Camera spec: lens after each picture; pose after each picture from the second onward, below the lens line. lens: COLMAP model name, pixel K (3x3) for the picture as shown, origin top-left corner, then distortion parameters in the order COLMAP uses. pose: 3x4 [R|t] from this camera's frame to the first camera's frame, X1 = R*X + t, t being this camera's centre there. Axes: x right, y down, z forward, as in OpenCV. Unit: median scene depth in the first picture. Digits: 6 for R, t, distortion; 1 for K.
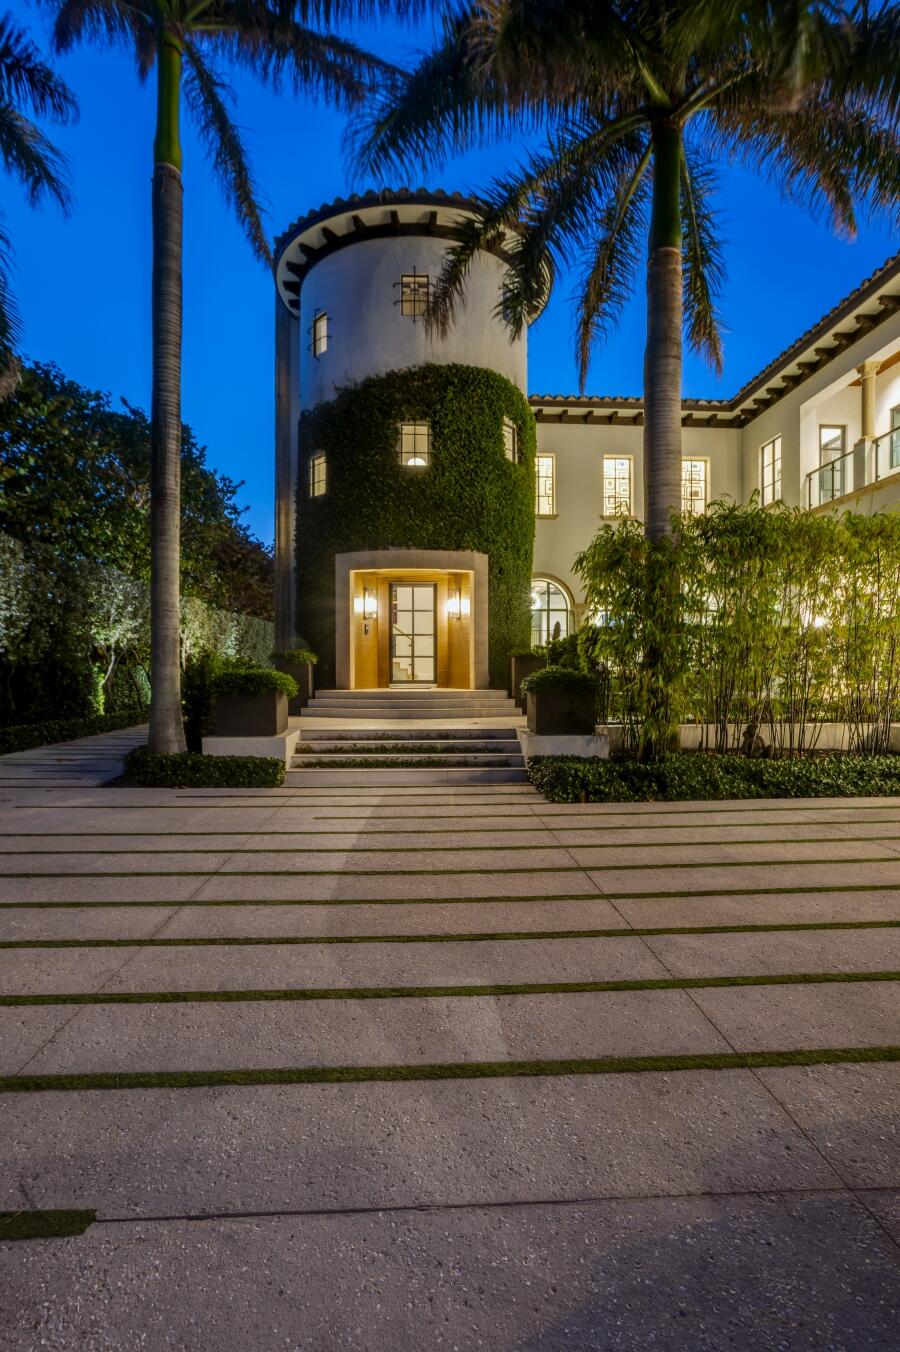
lens RADIAL K [[674.0, 0, 448.3], [0, 674.0, 658.5], [0, 0, 1]] dist [-0.001105, -0.000252]
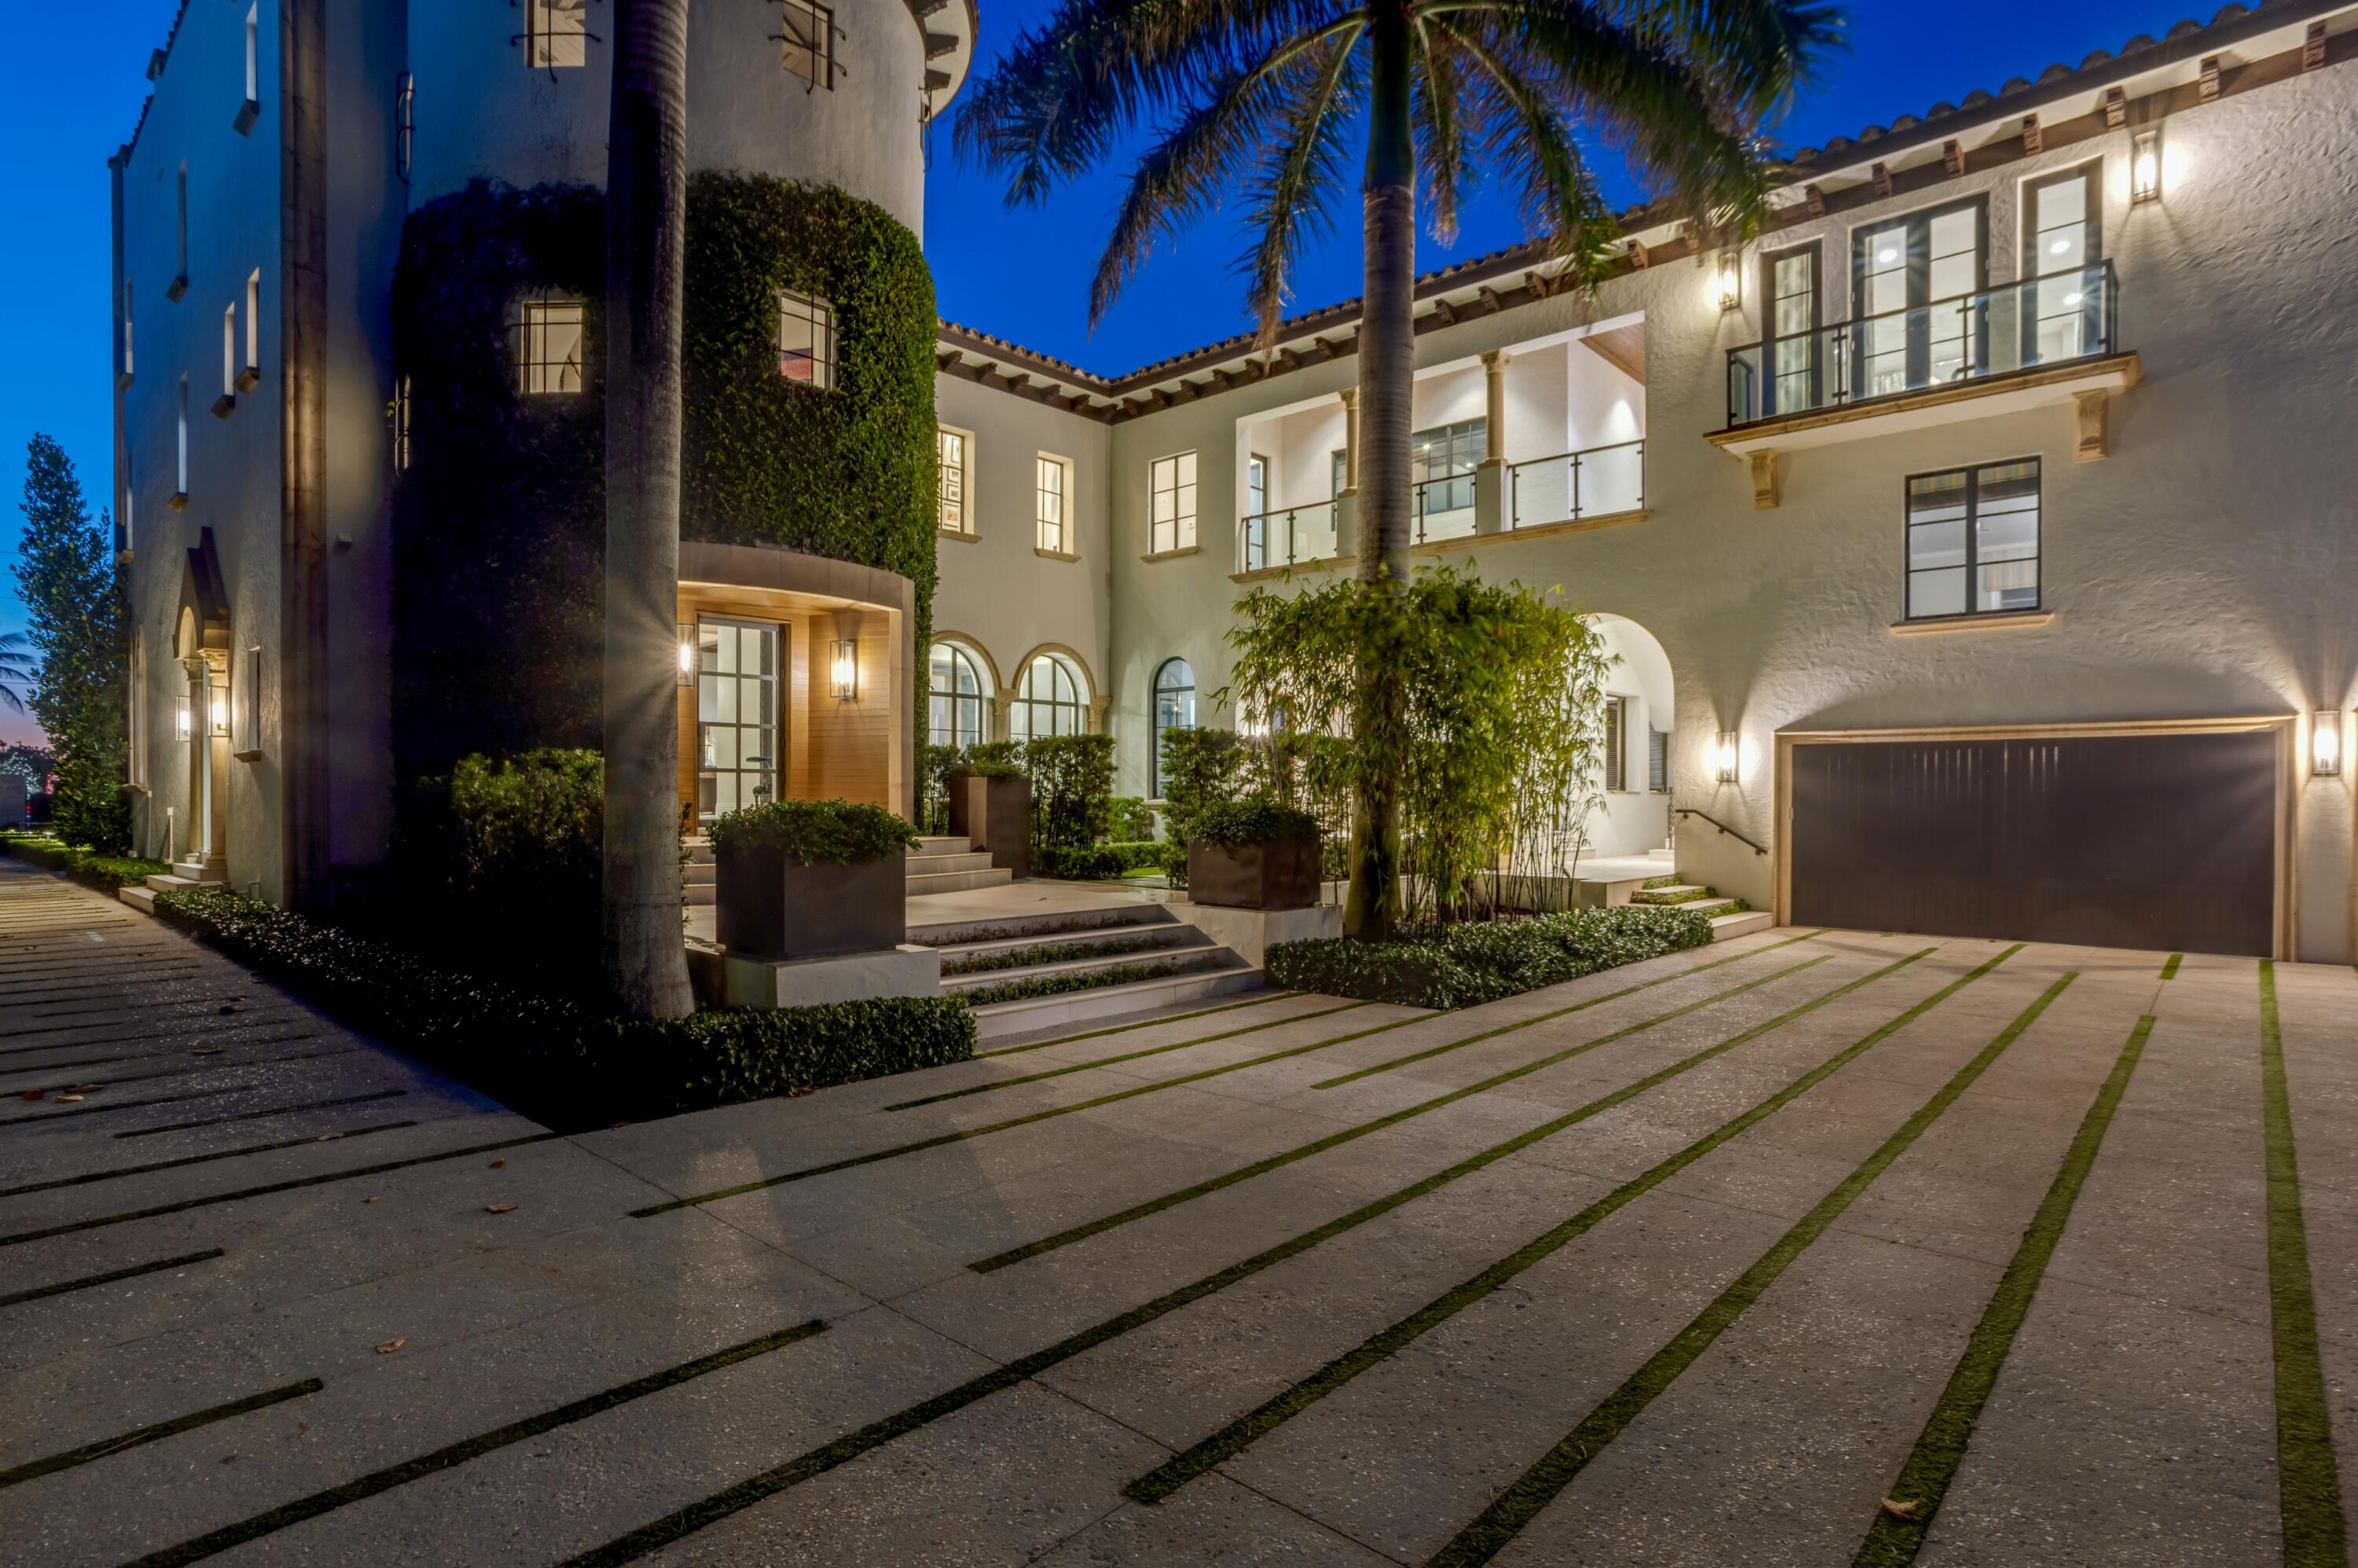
lens RADIAL K [[1172.3, 0, 1179.0], [0, 1172.3, 784.0], [0, 0, 1]] dist [-0.040348, 0.036754]
pose [[0.716861, 0.002378, 0.697212, -0.430086], [-0.011882, 0.999891, 0.008807, -0.006004], [-0.697114, -0.014598, 0.716811, 0.192909]]
